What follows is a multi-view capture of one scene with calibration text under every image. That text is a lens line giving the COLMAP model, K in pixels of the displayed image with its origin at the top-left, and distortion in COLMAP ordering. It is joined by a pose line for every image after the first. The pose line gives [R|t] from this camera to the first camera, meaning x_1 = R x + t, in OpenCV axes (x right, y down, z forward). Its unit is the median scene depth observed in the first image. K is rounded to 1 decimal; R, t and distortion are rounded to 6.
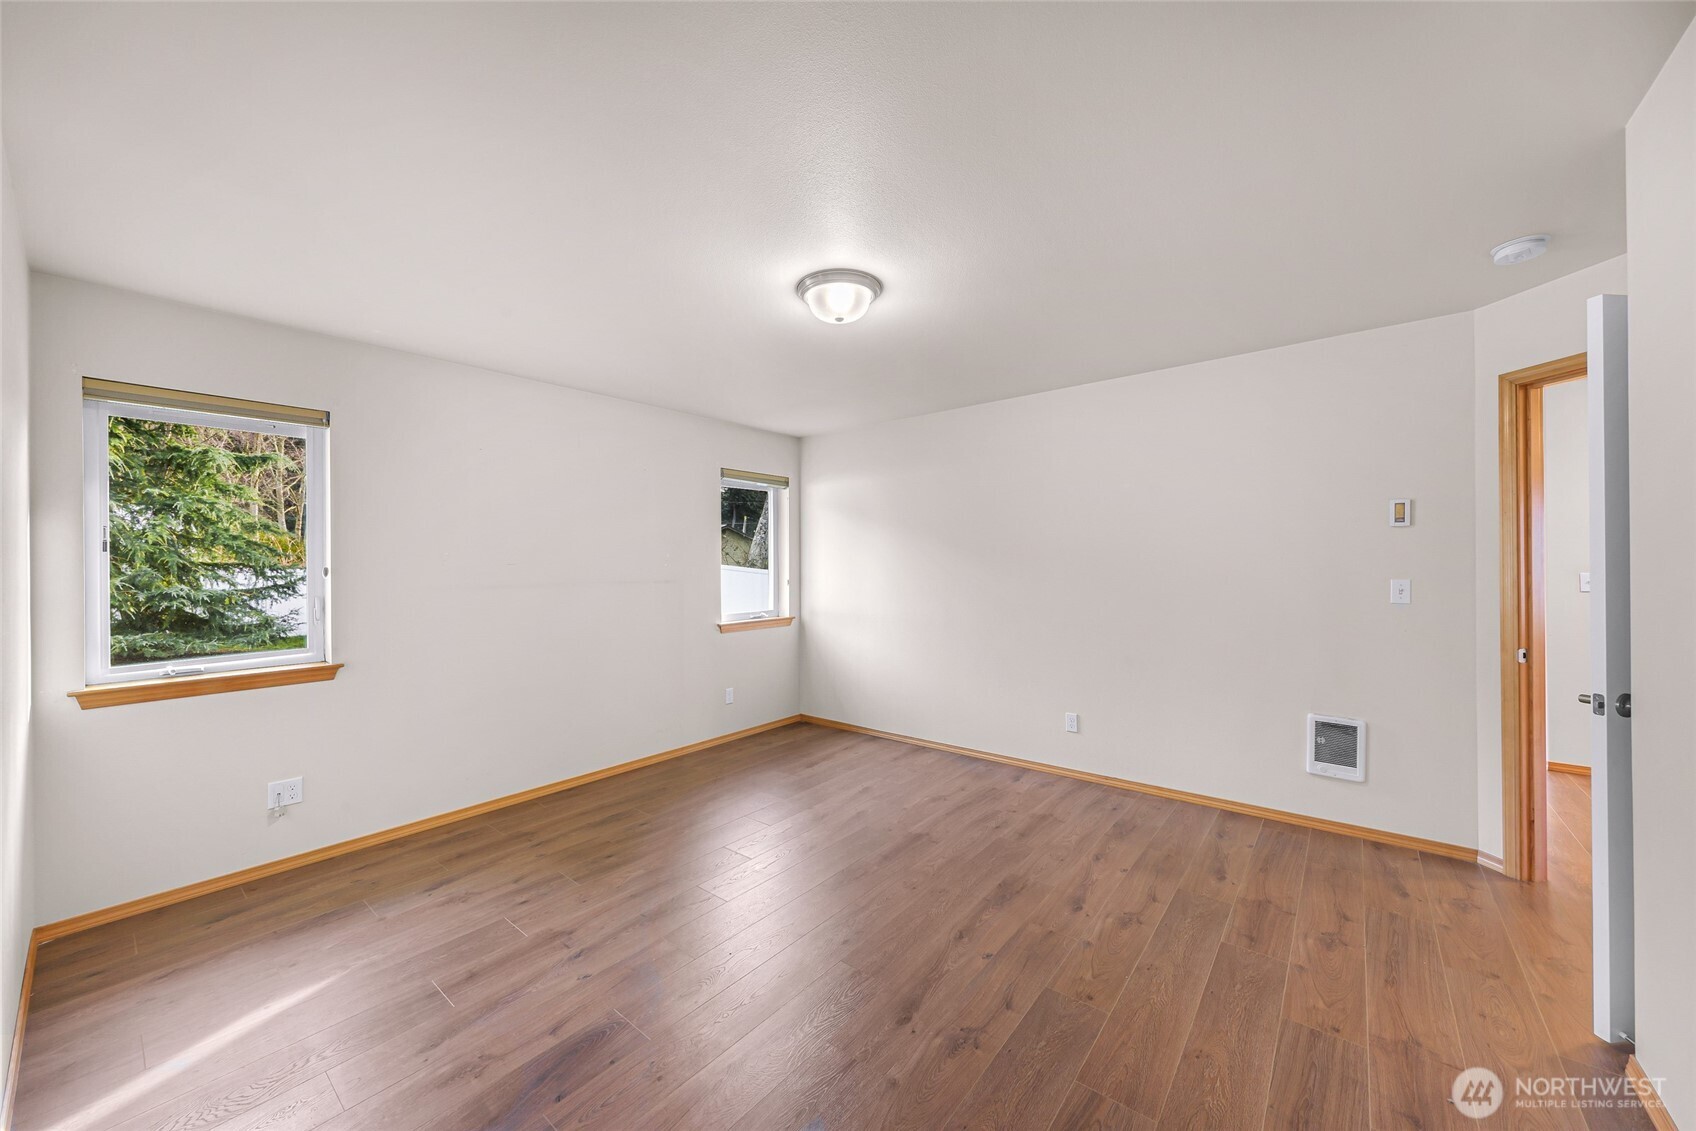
lens RADIAL K [[617.0, 0, 843.3], [0, 617.0, 561.8], [0, 0, 1]] dist [0.000649, -0.000063]
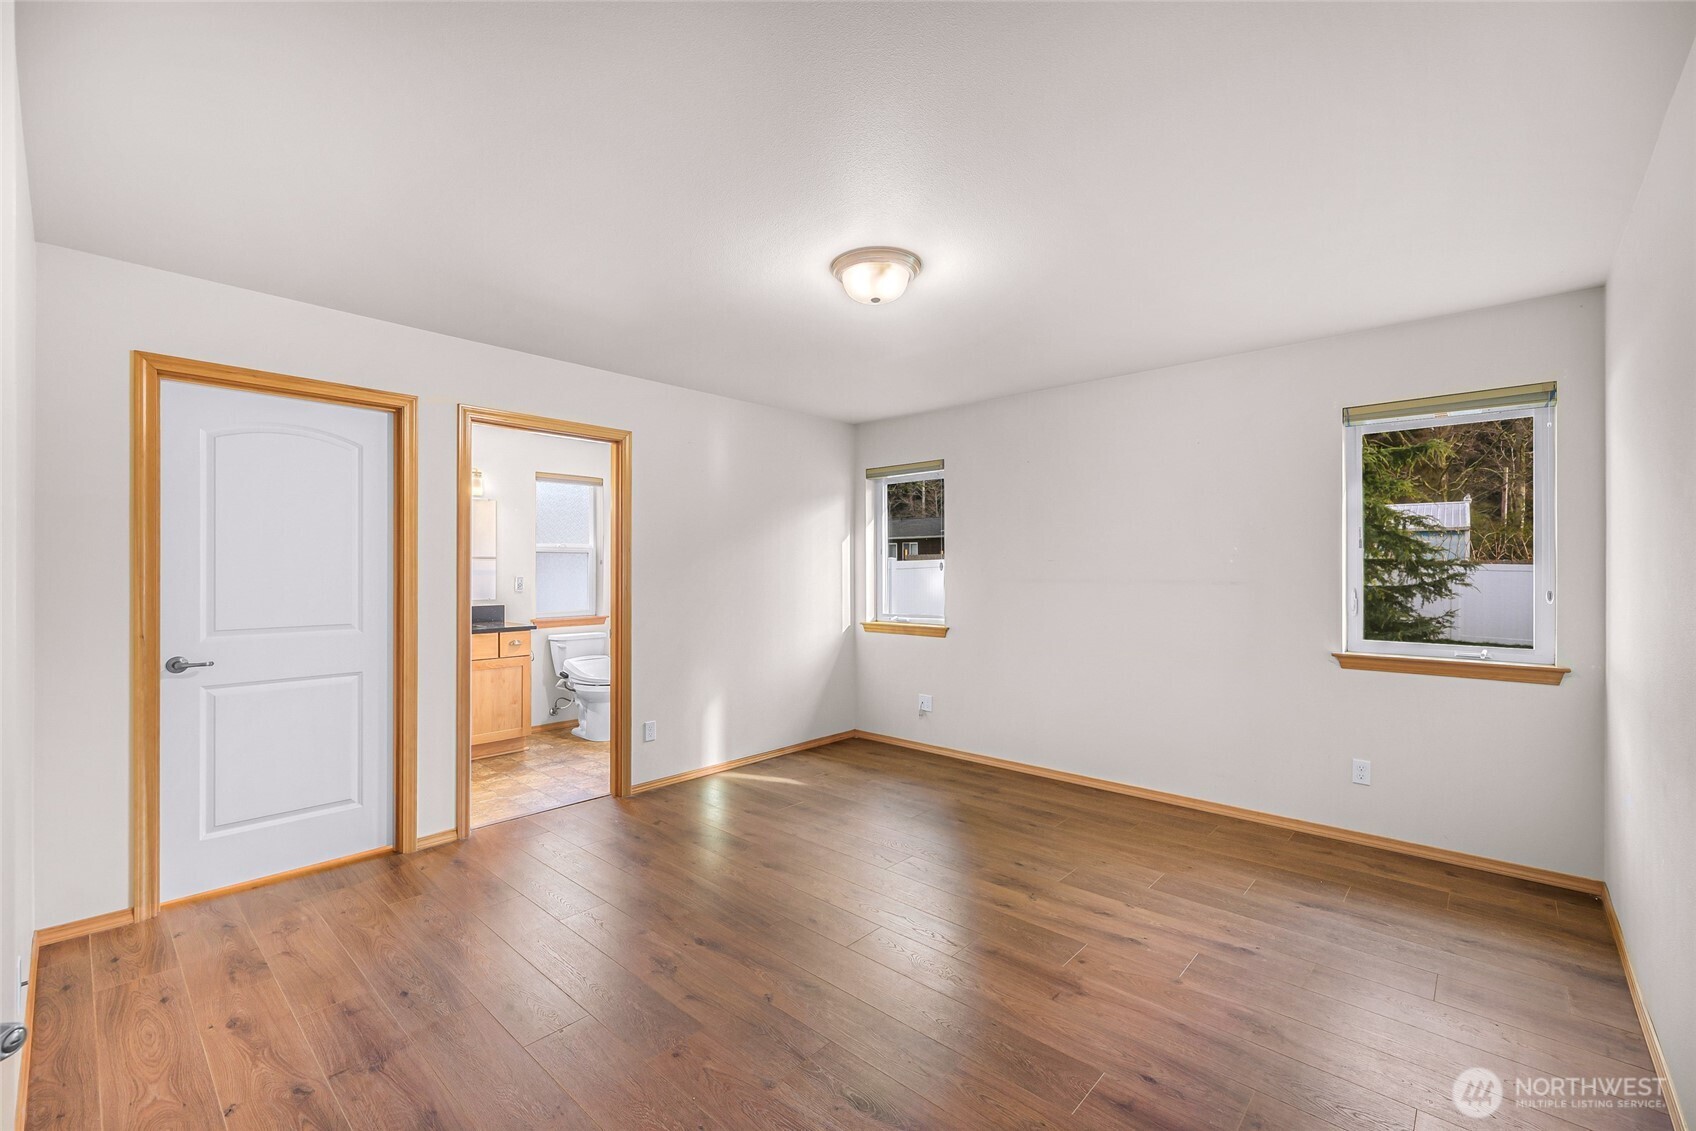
lens RADIAL K [[710.5, 0, 847.2], [0, 710.5, 569.1], [0, 0, 1]] dist [0.003754, 0.000151]
pose [[-0.039680, 0.012377, -0.999136, 0.767759], [0.002831, 0.999921, 0.012274, 0.003181], [0.999208, -0.002342, -0.039712, 0.710367]]
